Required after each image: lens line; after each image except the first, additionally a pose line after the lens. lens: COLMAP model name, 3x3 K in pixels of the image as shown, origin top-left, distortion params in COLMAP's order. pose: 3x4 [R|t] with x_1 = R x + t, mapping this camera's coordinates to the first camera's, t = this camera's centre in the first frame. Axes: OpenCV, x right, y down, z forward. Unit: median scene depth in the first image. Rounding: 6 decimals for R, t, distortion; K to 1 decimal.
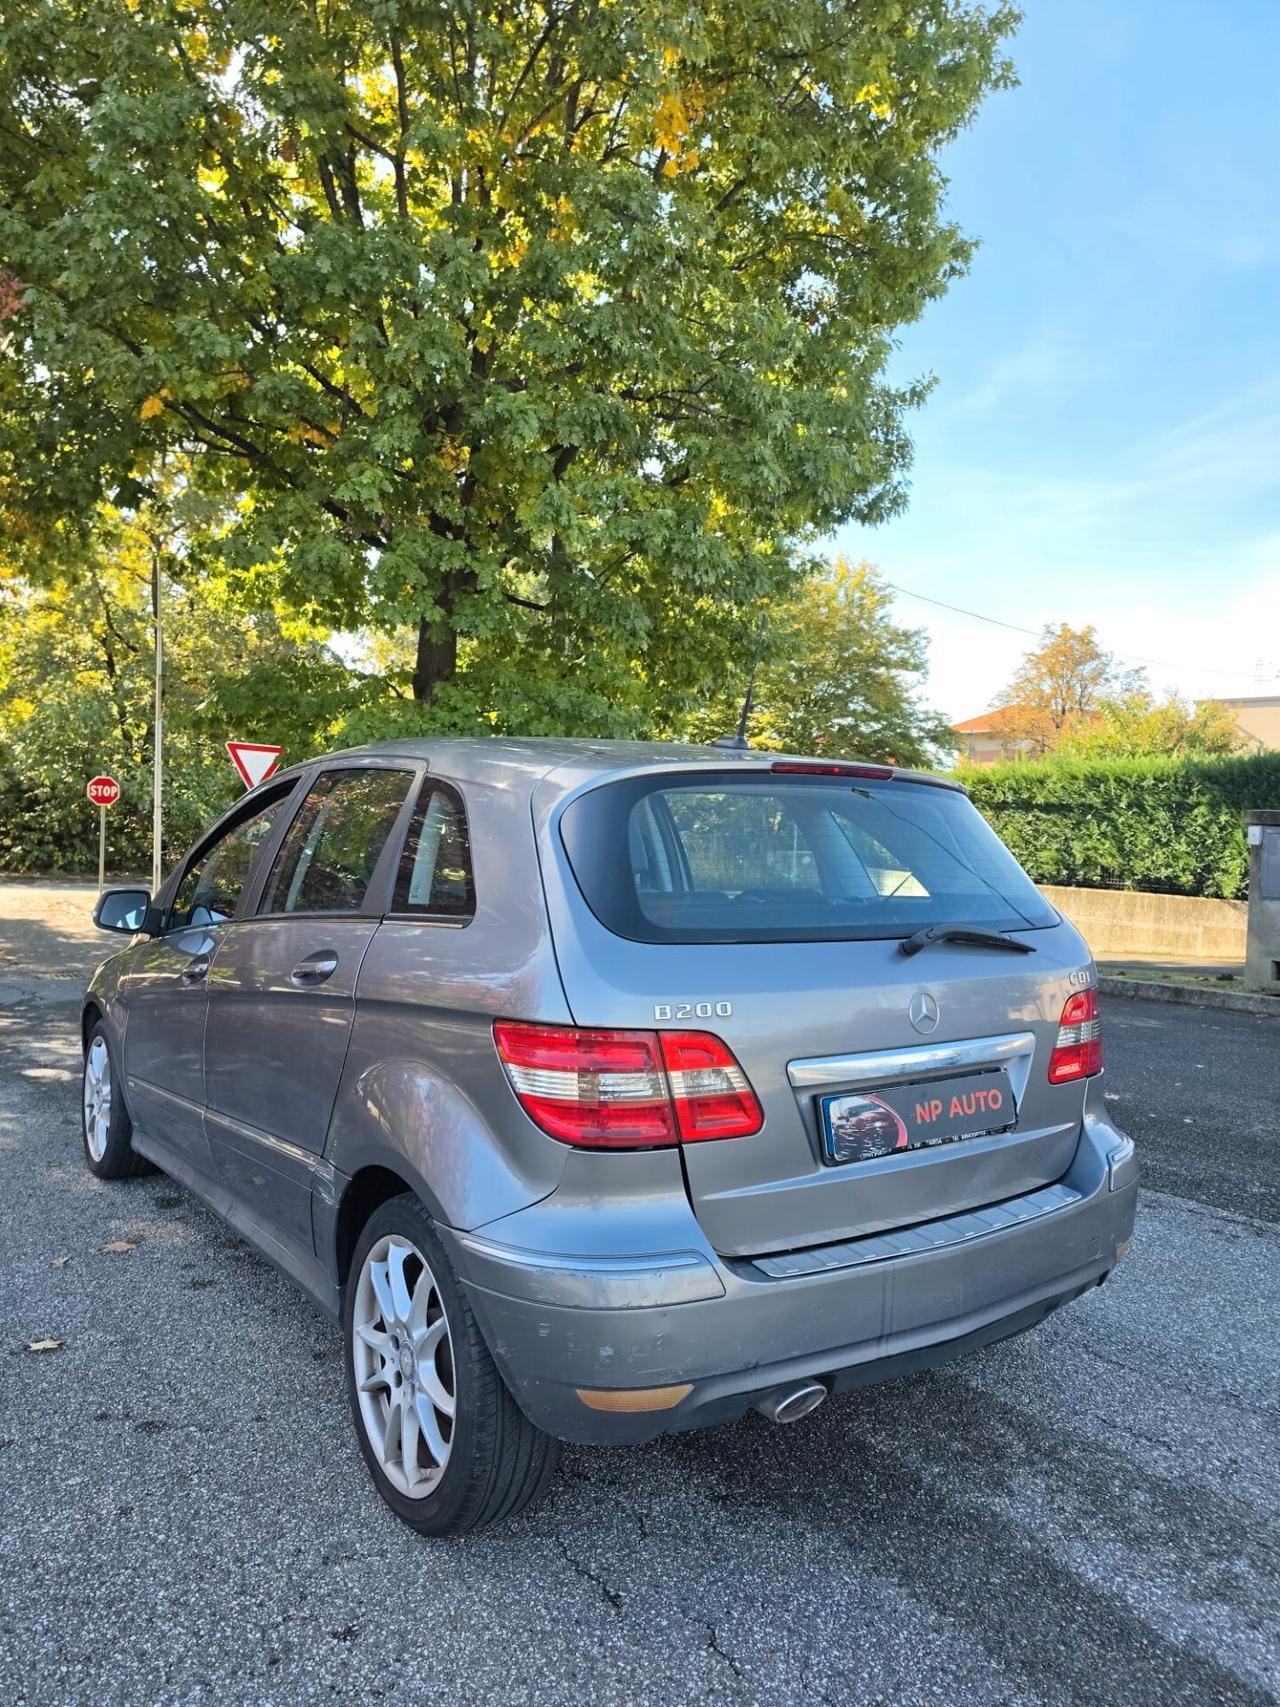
lens RADIAL K [[1168.4, 0, 651.7], [0, 1168.4, 874.6], [0, 0, 1]] dist [0.049378, -0.053940]
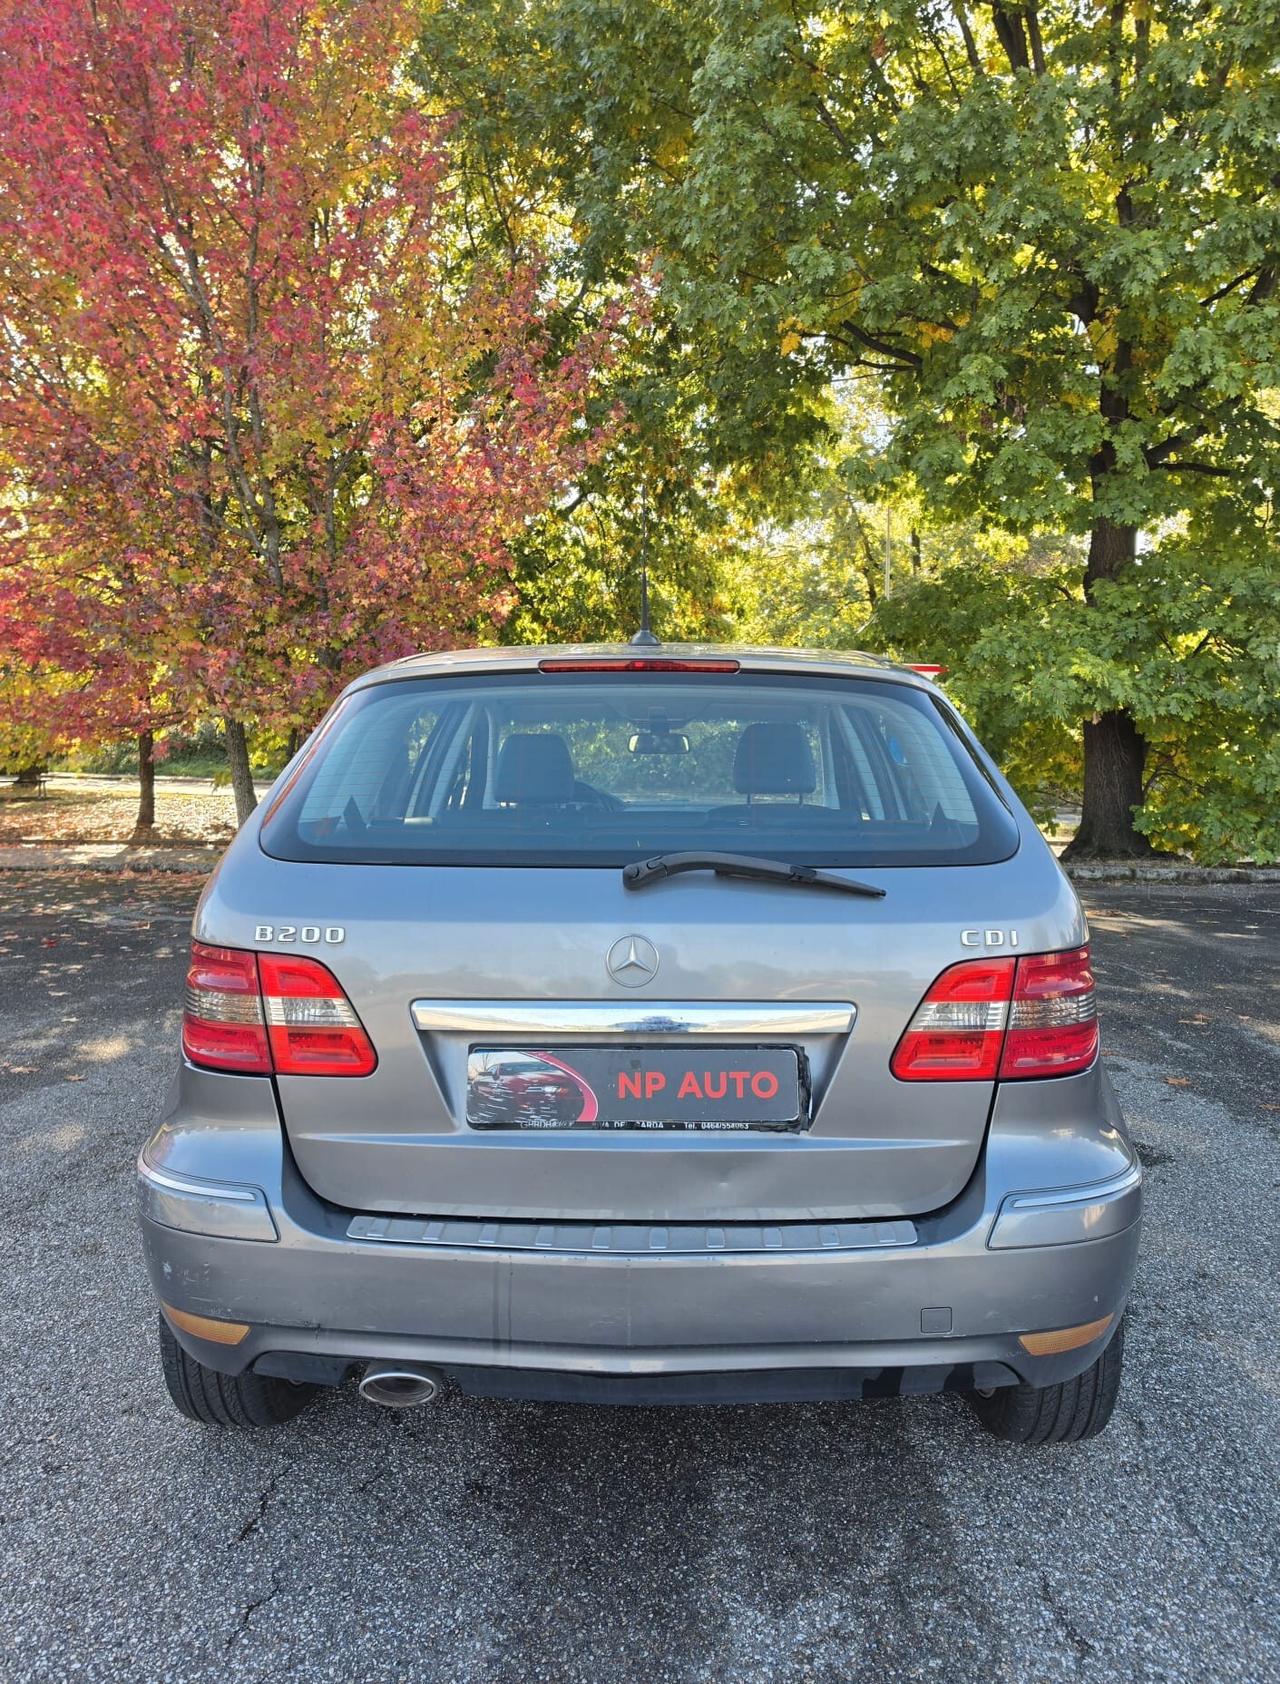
lens RADIAL K [[1240.6, 0, 657.0], [0, 1240.6, 801.1], [0, 0, 1]] dist [0.054788, -0.045302]
pose [[0.798786, 0.003725, -0.601604, 0.124420], [-0.003079, 0.999993, 0.002103, 0.001041], [0.601607, 0.000172, 0.798792, 0.054219]]
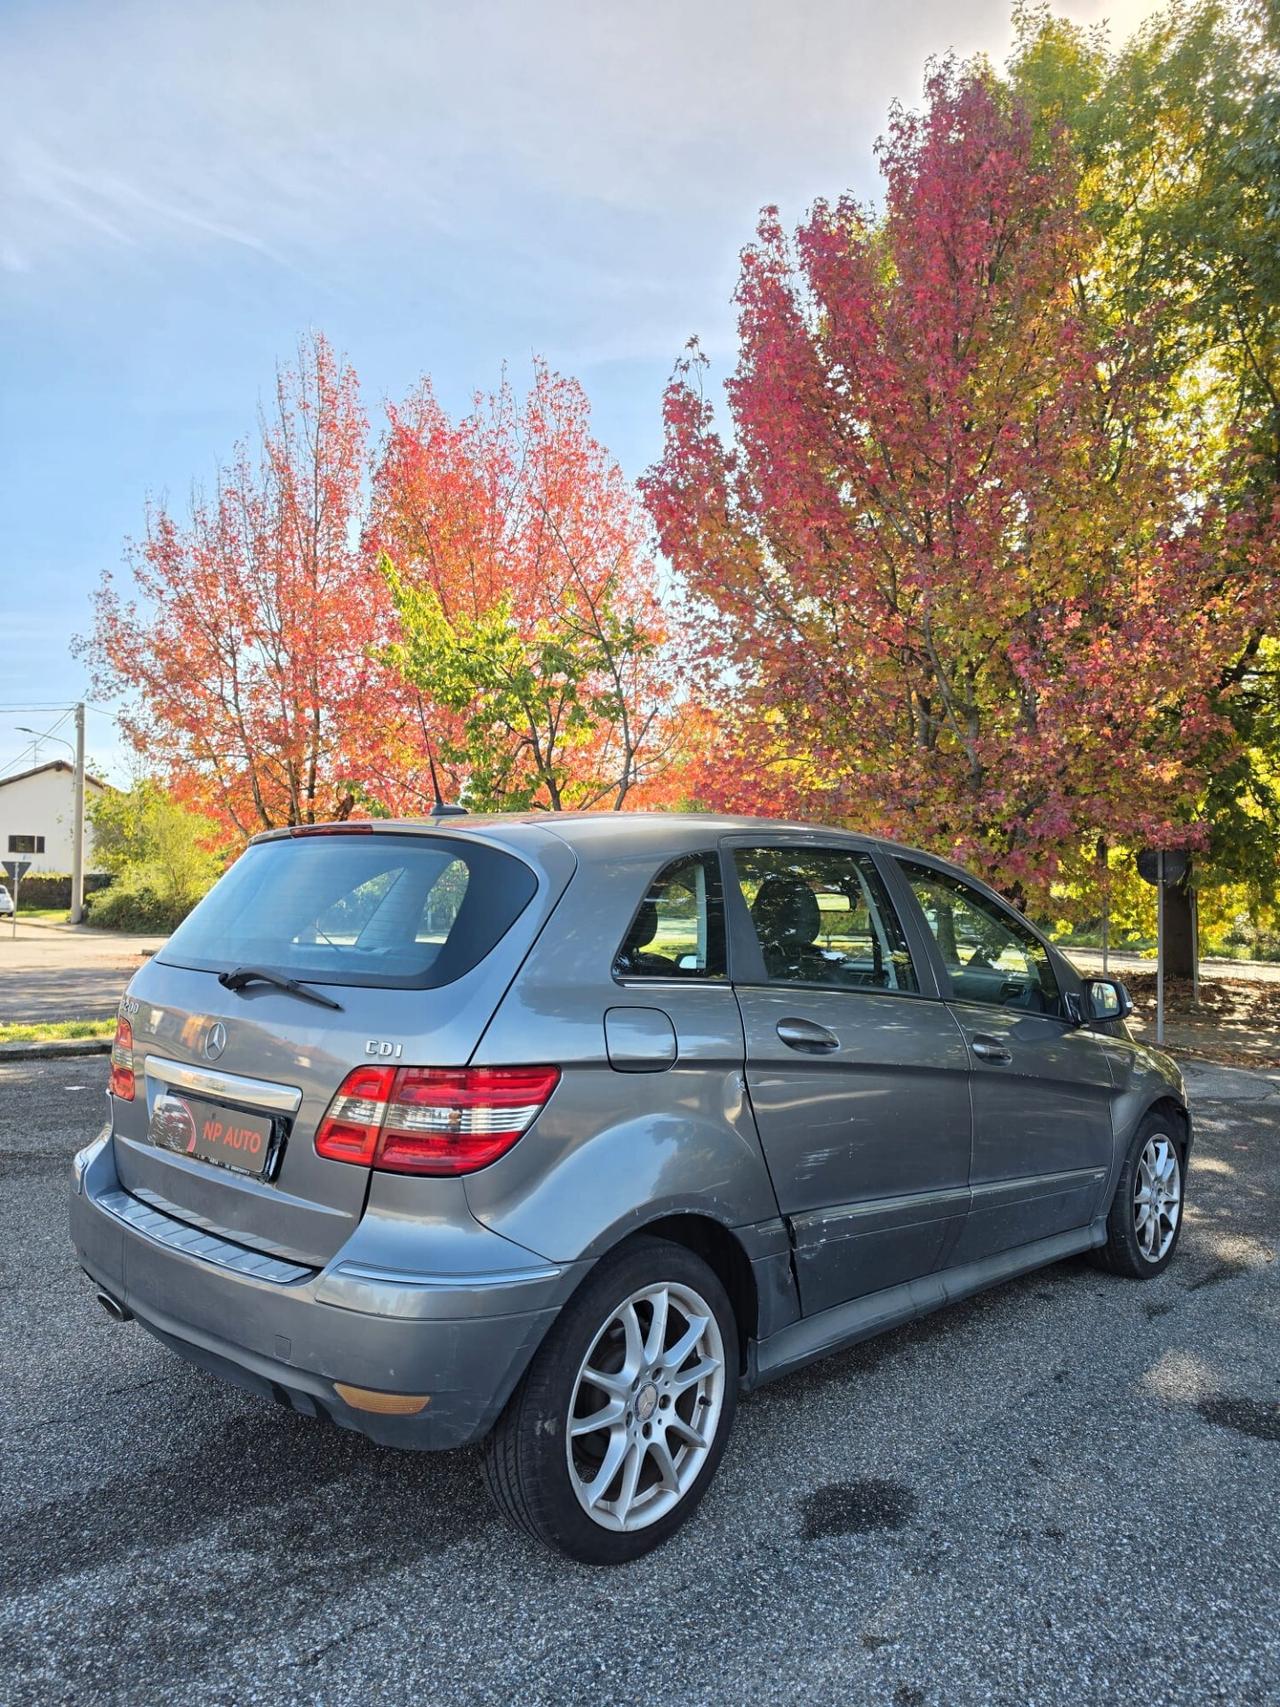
lens RADIAL K [[1168.4, 0, 658.8], [0, 1168.4, 877.9], [0, 0, 1]] dist [0.049378, -0.053940]
pose [[0.198870, -0.045919, -0.978950, 0.235063], [-0.047789, 0.997259, -0.056486, 0.000819], [0.978860, 0.058016, 0.196130, 0.194888]]
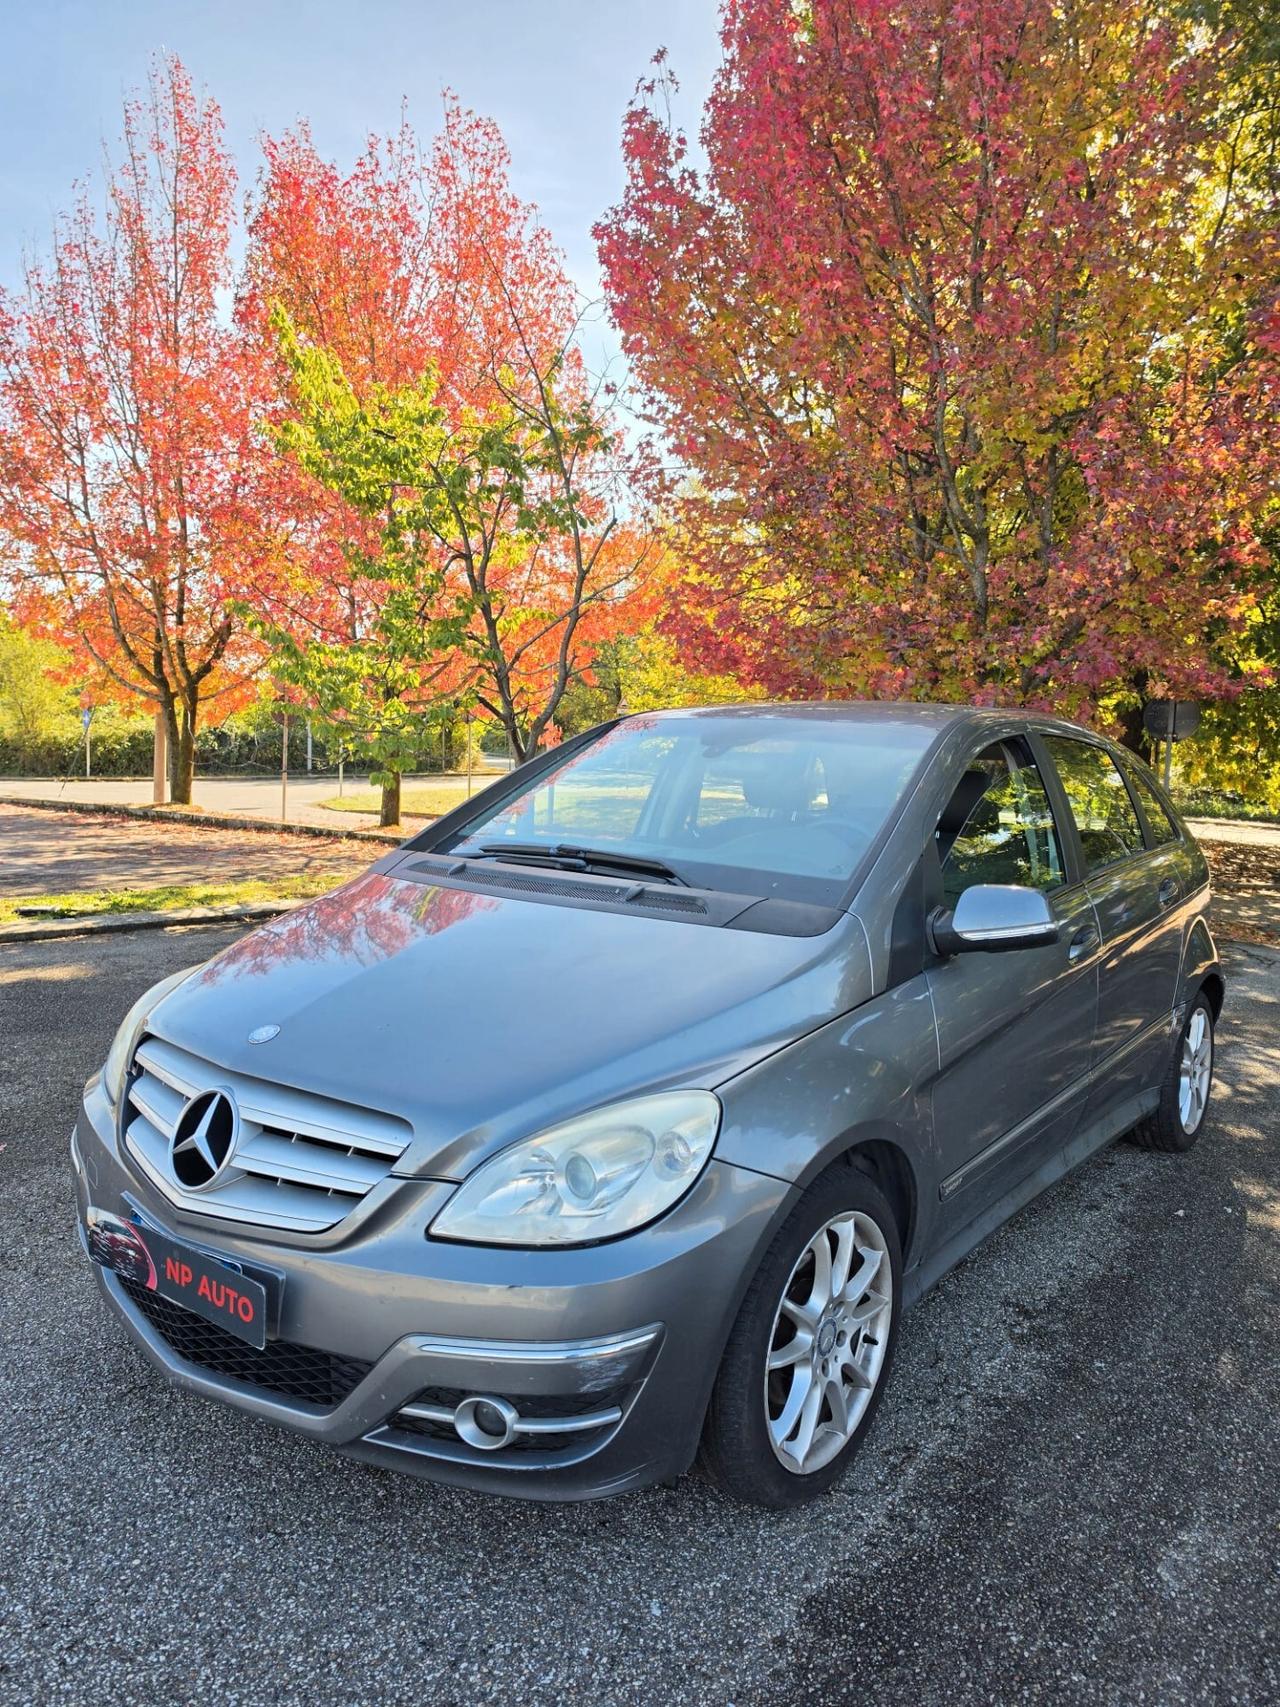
lens RADIAL K [[1168.4, 0, 647.0], [0, 1168.4, 859.2], [0, 0, 1]] dist [0.049378, -0.053940]
pose [[0.287986, 0.068394, -0.955189, 0.078532], [-0.057178, 0.996895, 0.054142, -0.006315], [0.955926, 0.039024, 0.291002, 0.169388]]
